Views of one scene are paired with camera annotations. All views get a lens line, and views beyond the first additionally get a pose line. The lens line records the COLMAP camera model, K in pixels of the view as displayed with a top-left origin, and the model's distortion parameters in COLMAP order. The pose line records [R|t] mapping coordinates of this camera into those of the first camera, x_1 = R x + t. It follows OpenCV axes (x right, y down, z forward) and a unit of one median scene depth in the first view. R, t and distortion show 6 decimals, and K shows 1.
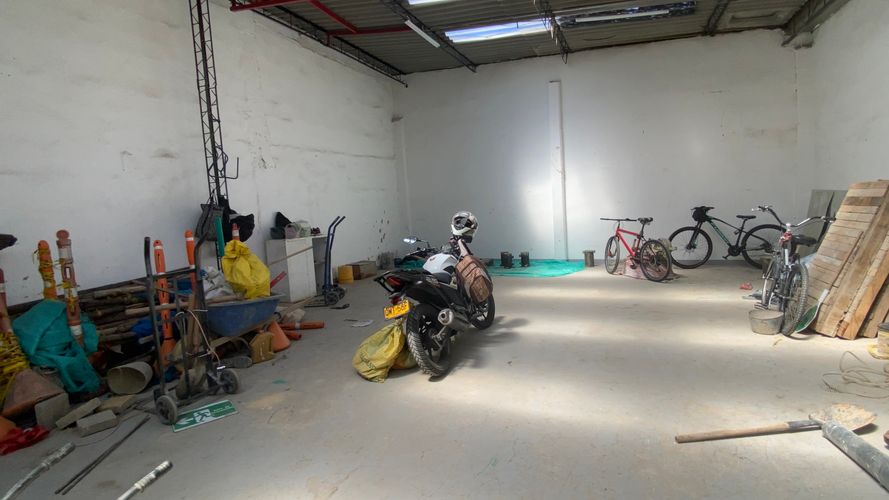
lens RADIAL K [[438.9, 0, 443.5], [0, 438.9, 251.0], [0, 0, 1]] dist [0.030064, -0.021065]
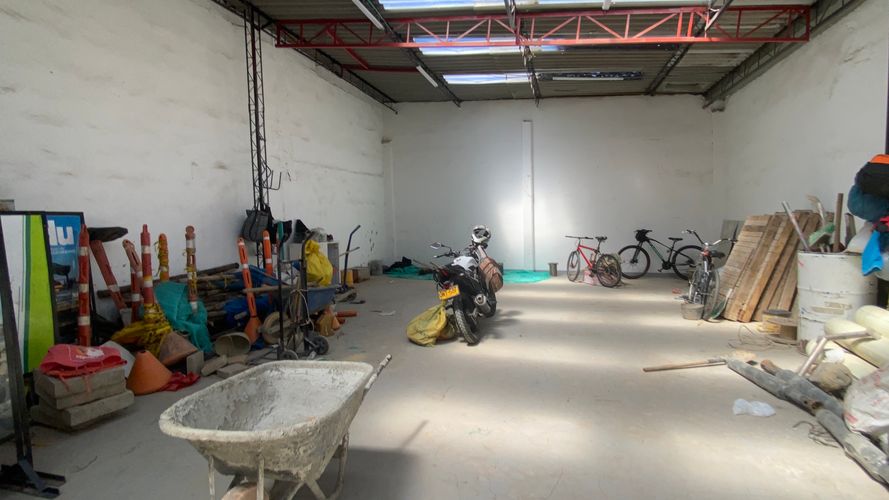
lens RADIAL K [[443.9, 0, 444.5], [0, 443.9, 250.0], [0, 0, 1]] dist [0.066657, -0.055020]
pose [[0.990087, 0.033137, 0.136491, -0.160351], [-0.027668, 0.998744, -0.041773, 0.029146], [-0.137704, 0.037582, 0.989760, -0.200283]]
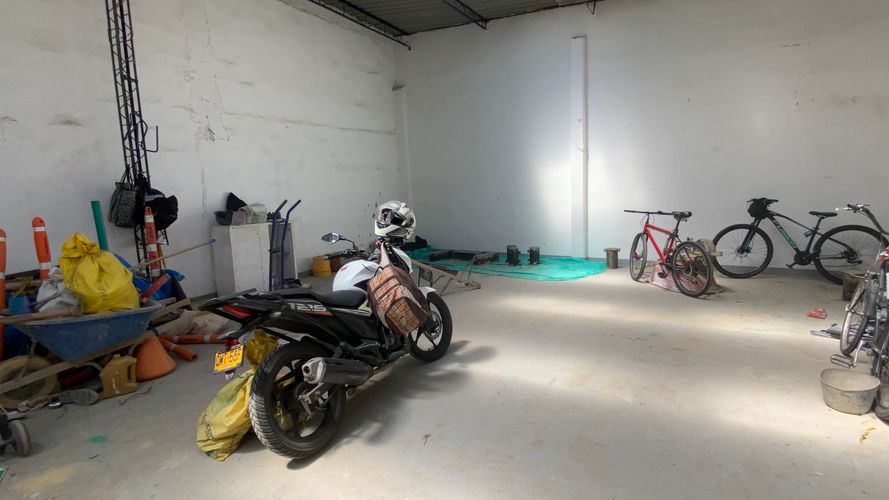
lens RADIAL K [[435.4, 0, 444.5], [0, 435.4, 250.0], [0, 0, 1]] dist [0.013300, -0.013469]
pose [[0.993908, 0.037099, -0.103780, 0.132302], [-0.032449, 0.998408, 0.046136, -0.031227], [0.105326, -0.042488, 0.993530, 0.207192]]
